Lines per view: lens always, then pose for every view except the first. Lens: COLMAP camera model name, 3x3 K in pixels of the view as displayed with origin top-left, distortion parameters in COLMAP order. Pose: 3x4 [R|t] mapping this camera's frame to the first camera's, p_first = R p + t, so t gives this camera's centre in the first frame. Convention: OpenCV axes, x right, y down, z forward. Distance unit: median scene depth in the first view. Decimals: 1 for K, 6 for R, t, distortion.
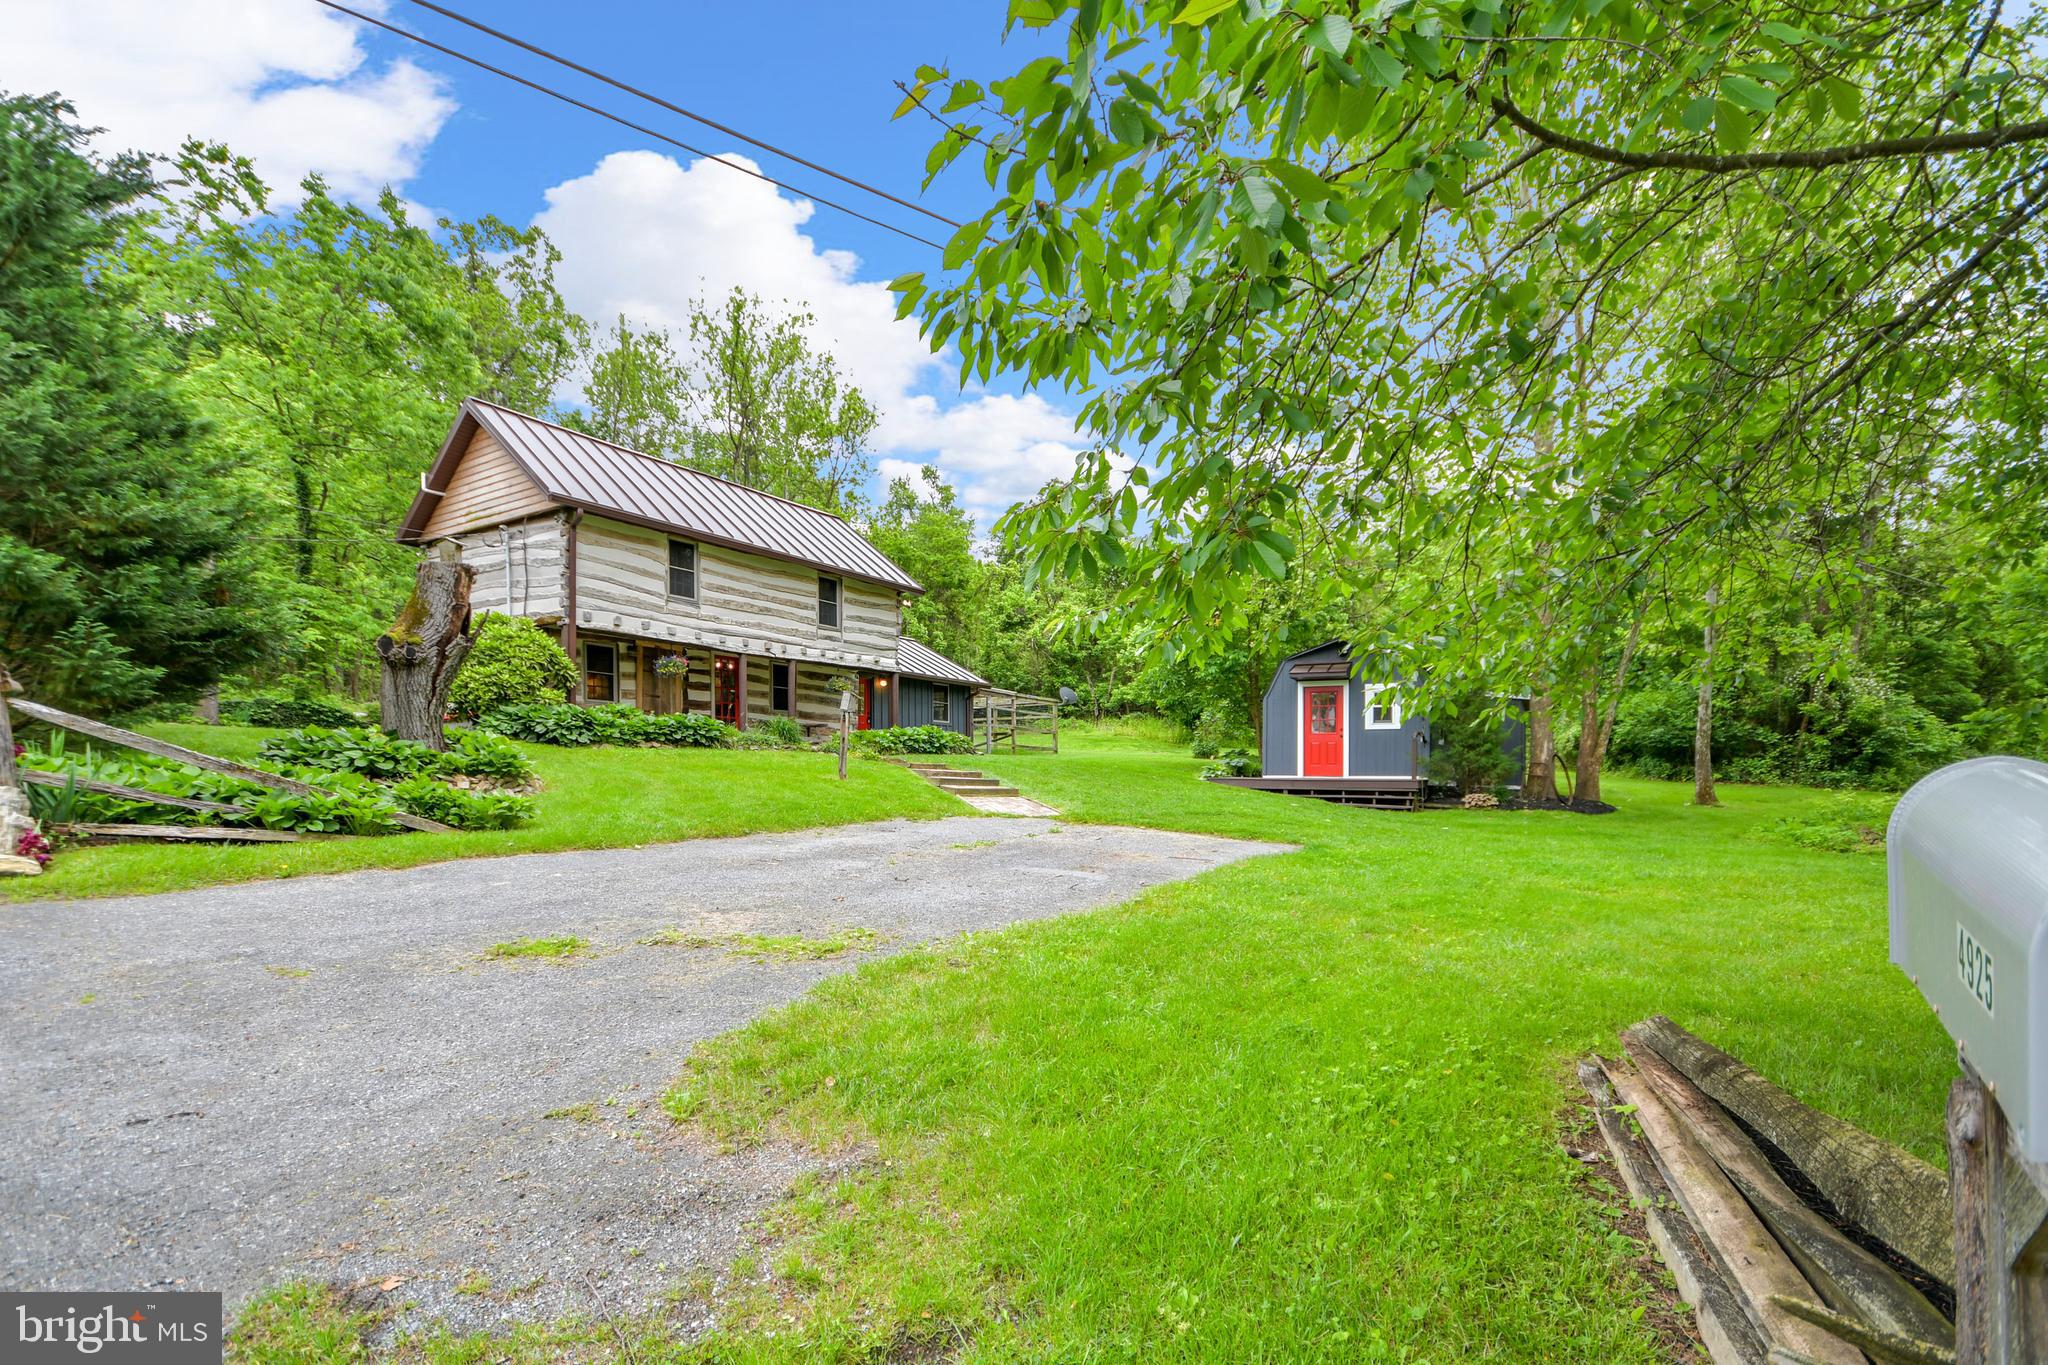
lens RADIAL K [[960.9, 0, 1016.2], [0, 960.9, 858.3], [0, 0, 1]] dist [-0.015704, -0.001063]
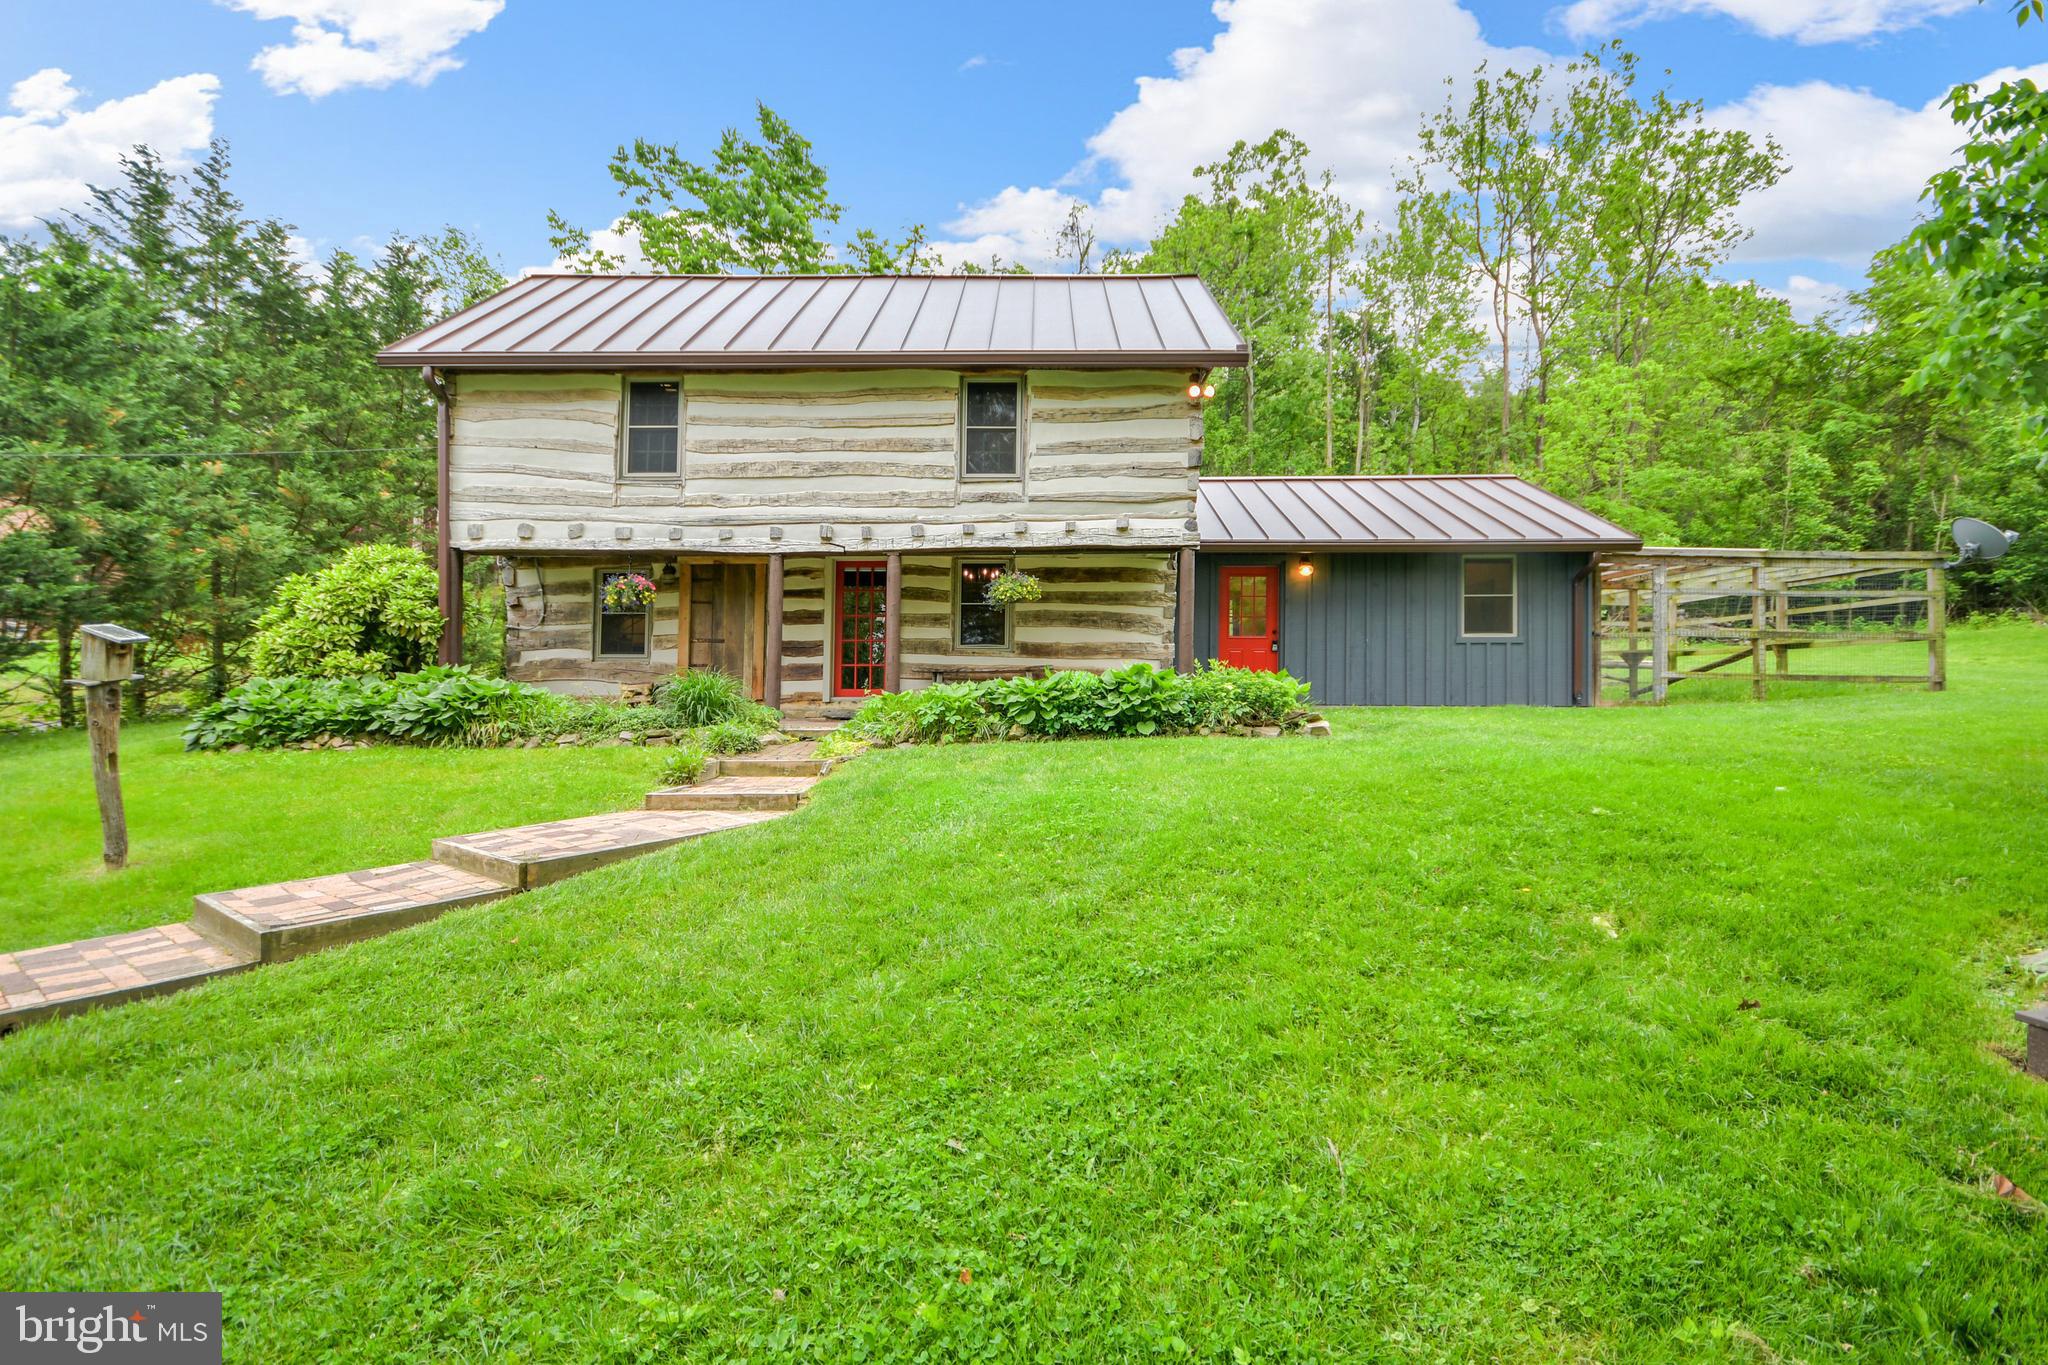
lens RADIAL K [[930.0, 0, 985.8], [0, 930.0, 683.7], [0, 0, 1]] dist [-0.001536, 0.000179]
pose [[0.559230, -0.022238, -0.828715, 0.219757], [-0.059210, 0.996016, -0.066683, -0.109598], [0.826896, 0.086359, 0.555685, 0.799364]]
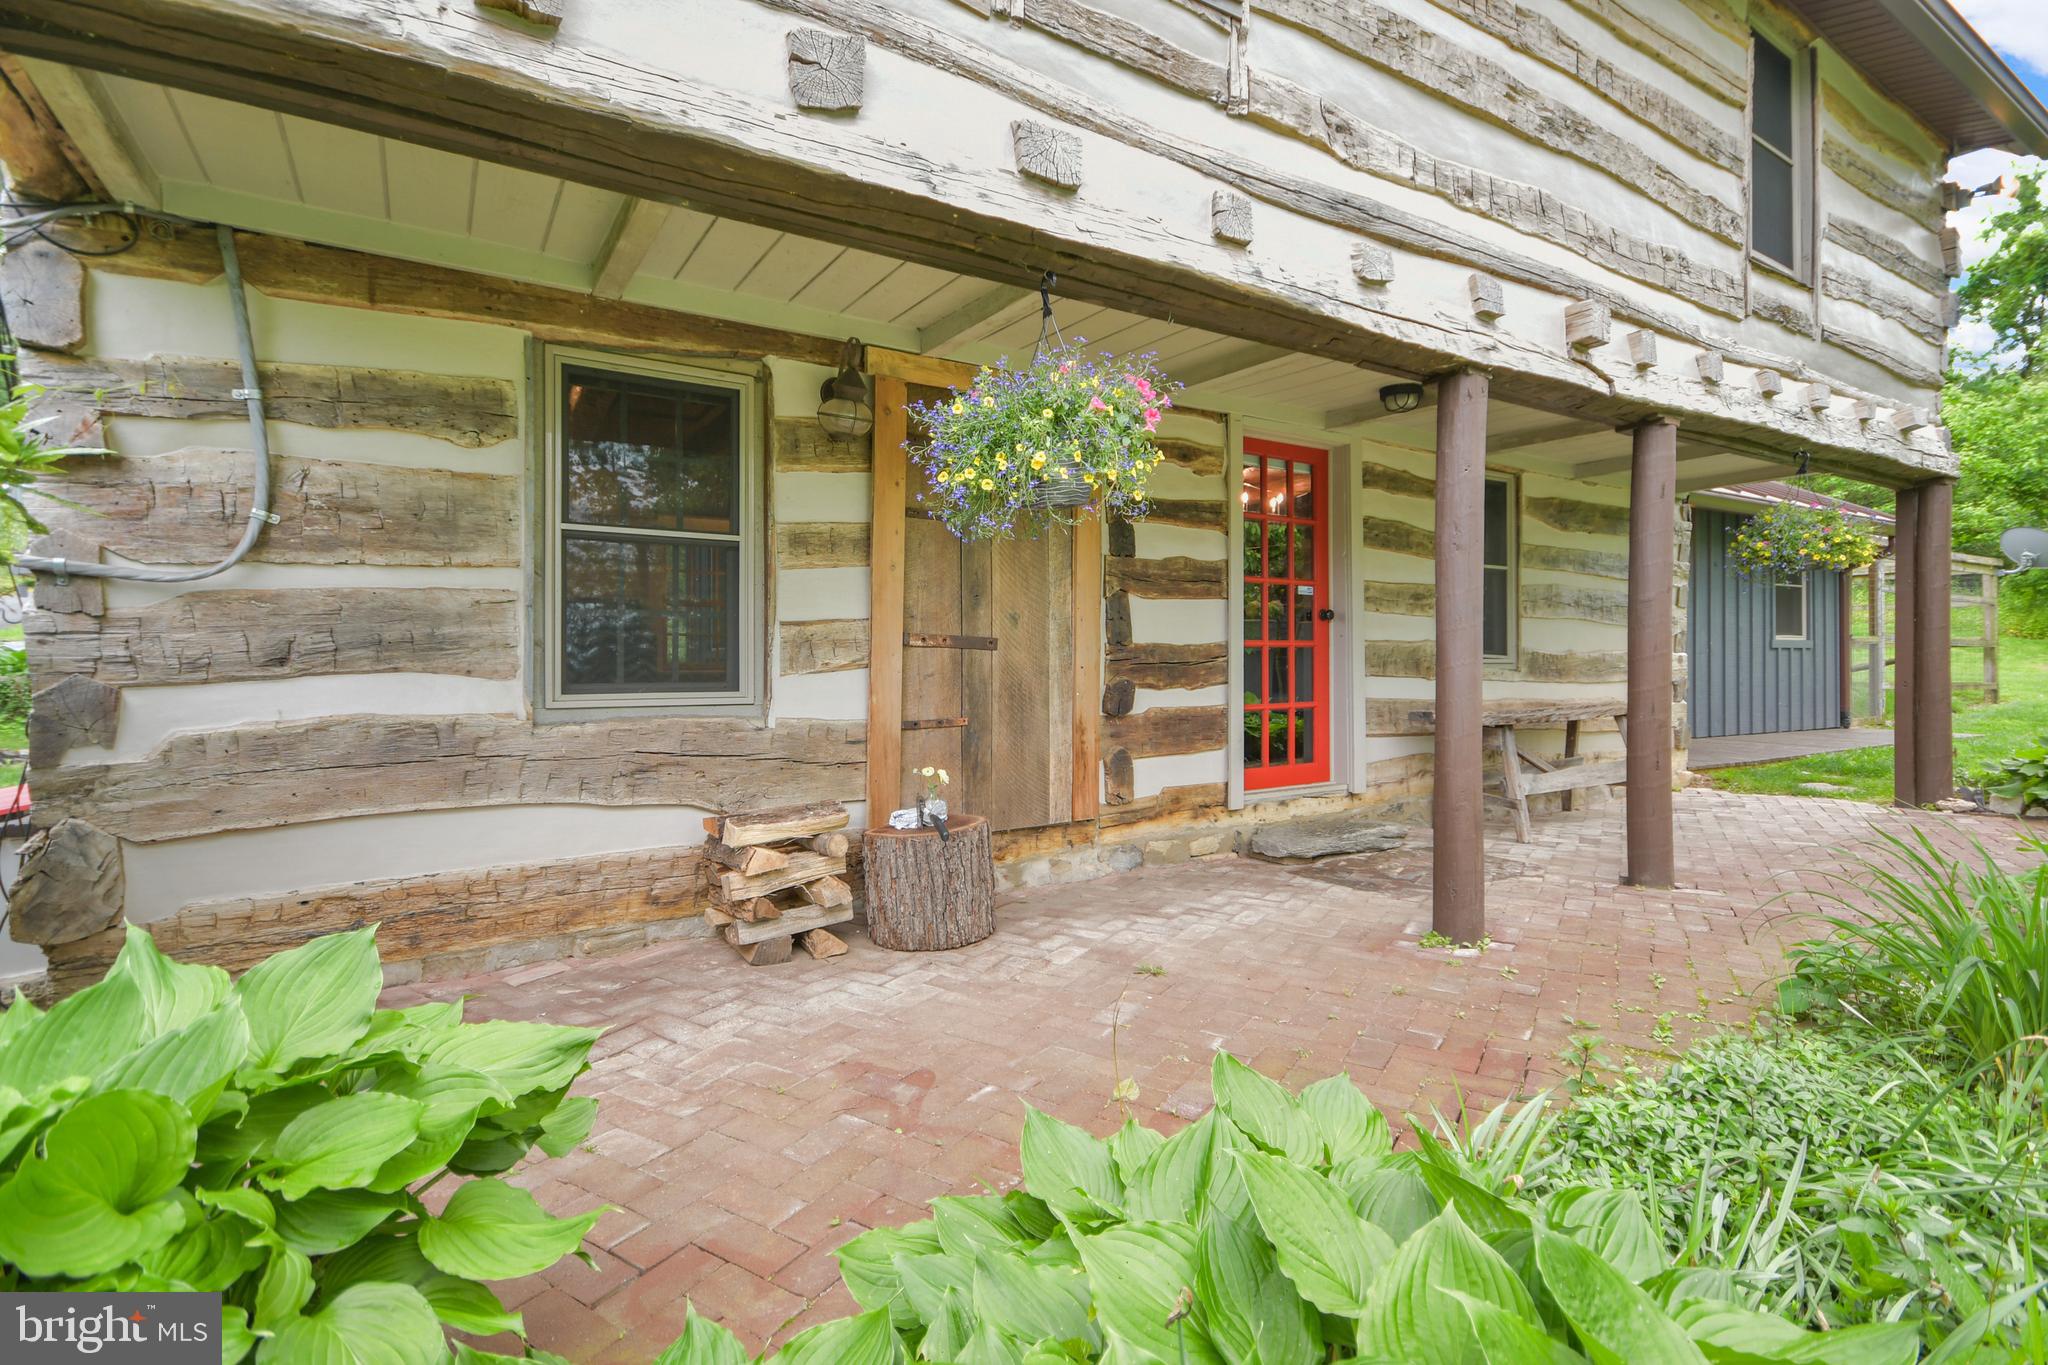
lens RADIAL K [[986.1, 0, 1030.8], [0, 986.1, 655.2], [0, 0, 1]] dist [0.013725, -0.000400]
pose [[0.925872, -0.018231, -0.377398, -0.286987], [-0.014550, 0.996374, -0.083829, -0.147800], [0.377558, 0.083106, 0.922249, 0.809152]]
